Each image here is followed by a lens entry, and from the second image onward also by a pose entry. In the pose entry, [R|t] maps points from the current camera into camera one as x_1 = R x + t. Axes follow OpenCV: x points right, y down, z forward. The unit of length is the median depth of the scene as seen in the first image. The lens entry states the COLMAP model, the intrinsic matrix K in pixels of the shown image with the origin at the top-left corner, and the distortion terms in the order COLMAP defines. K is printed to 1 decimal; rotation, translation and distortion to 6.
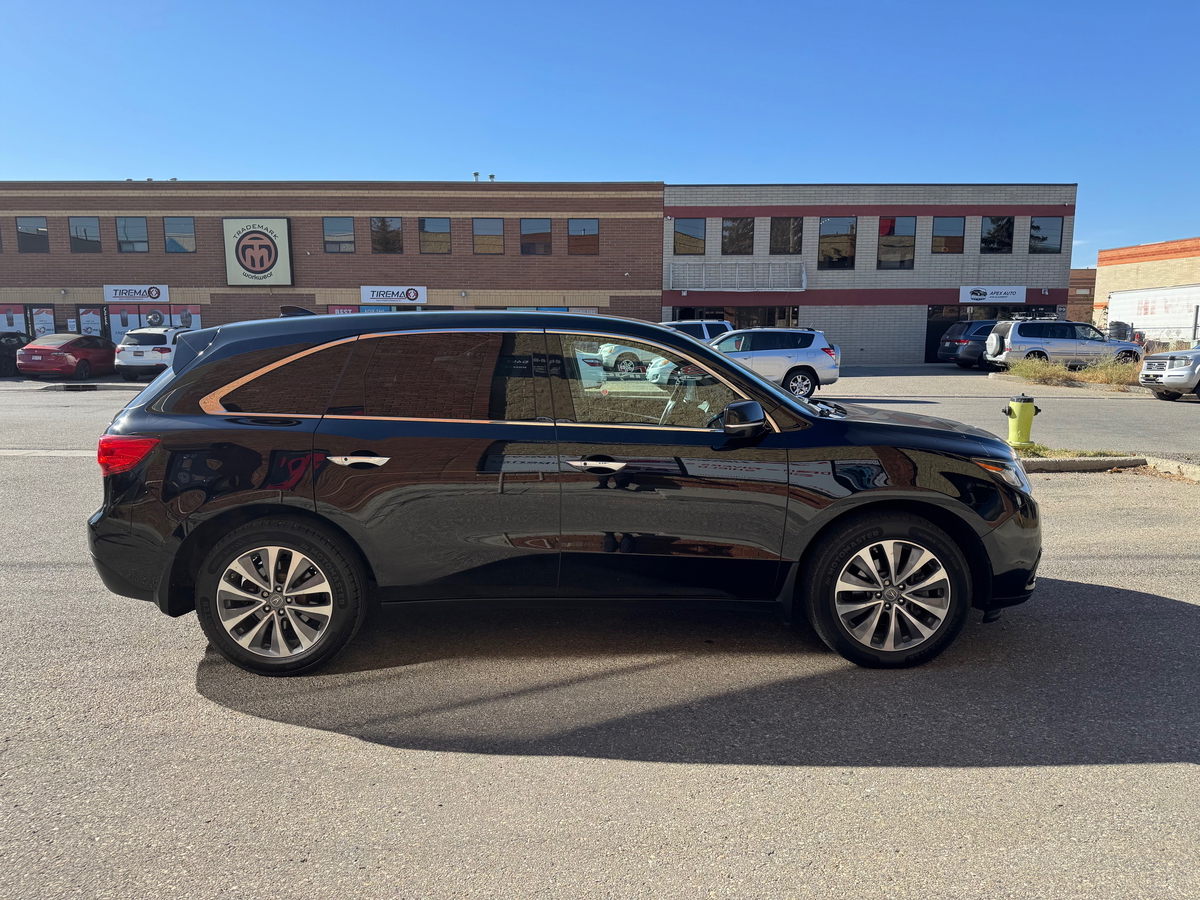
lens RADIAL K [[845.8, 0, 605.0], [0, 845.8, 452.7], [0, 0, 1]] dist [-0.003695, -0.017221]
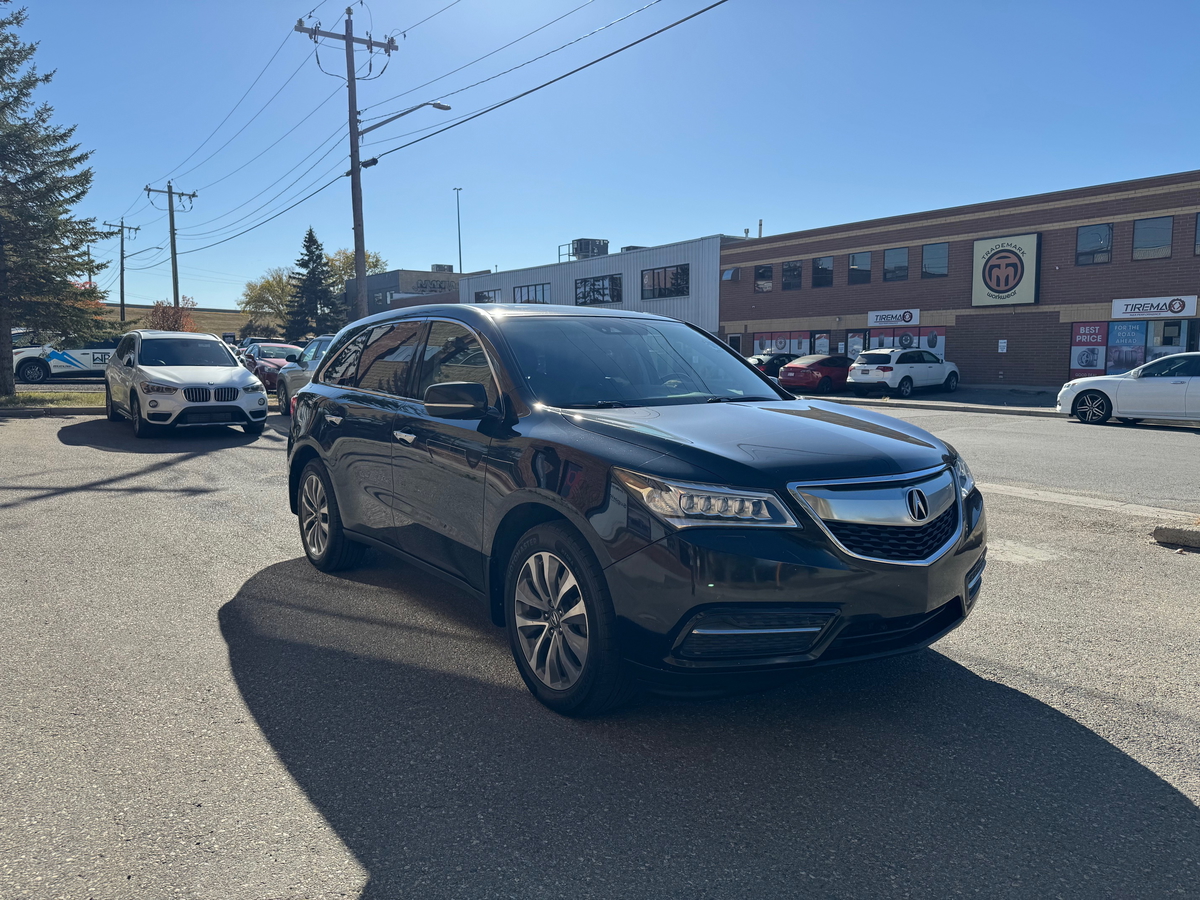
lens RADIAL K [[845.8, 0, 603.5], [0, 845.8, 448.8], [0, 0, 1]] dist [-0.003695, -0.017221]
pose [[0.578139, 0.083023, -0.811704, 0.131686], [-0.111740, 0.993493, 0.022030, -0.002619], [0.808251, 0.077964, 0.583654, 0.070327]]
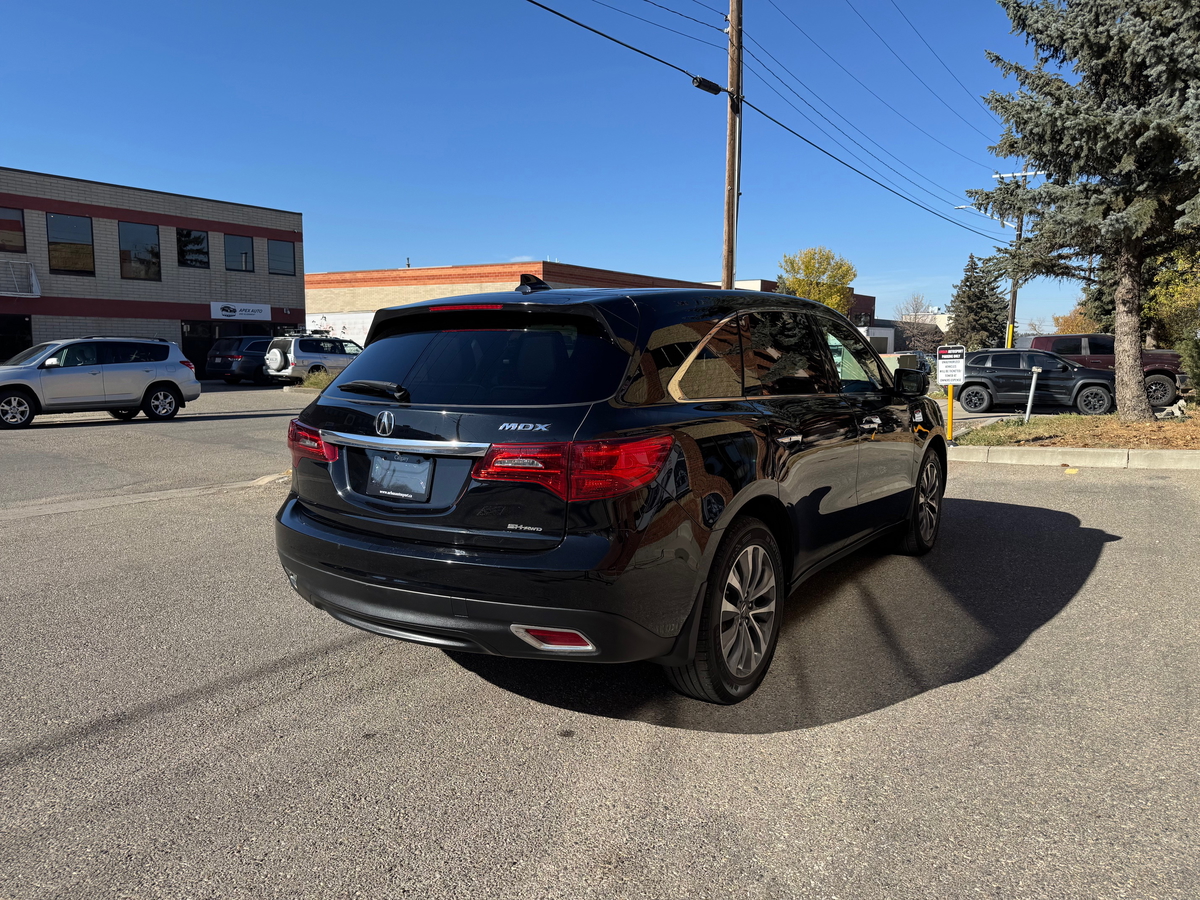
lens RADIAL K [[845.8, 0, 606.6], [0, 845.8, 448.1], [0, 0, 1]] dist [-0.003695, -0.017221]
pose [[0.567600, -0.086135, 0.818786, -0.148752], [0.110926, 0.993445, 0.027613, -0.003794], [-0.815797, 0.075151, 0.573434, 0.077249]]
